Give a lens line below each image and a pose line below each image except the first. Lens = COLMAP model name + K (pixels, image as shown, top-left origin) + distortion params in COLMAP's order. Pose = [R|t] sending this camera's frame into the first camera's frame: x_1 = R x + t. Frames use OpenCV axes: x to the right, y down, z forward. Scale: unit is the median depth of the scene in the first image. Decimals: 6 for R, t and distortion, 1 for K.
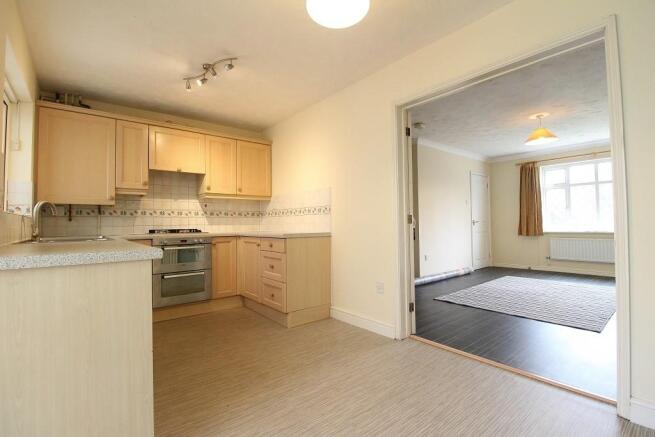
lens RADIAL K [[303.5, 0, 323.2], [0, 303.5, 218.4], [0, 0, 1]] dist [-0.020799, -0.002026]
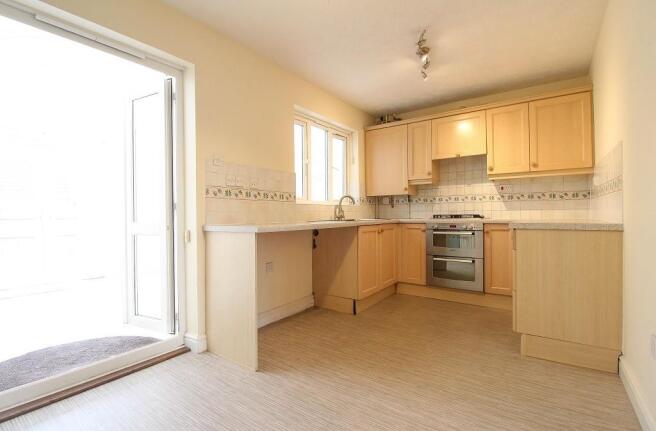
lens RADIAL K [[304.0, 0, 326.4], [0, 304.0, 212.2], [0, 0, 1]] dist [-0.020799, -0.002026]
pose [[0.263126, 0.005261, -0.964747, 0.320968], [0.025897, 0.999586, 0.012514, 0.003506], [0.964414, -0.028276, 0.262881, 0.269984]]
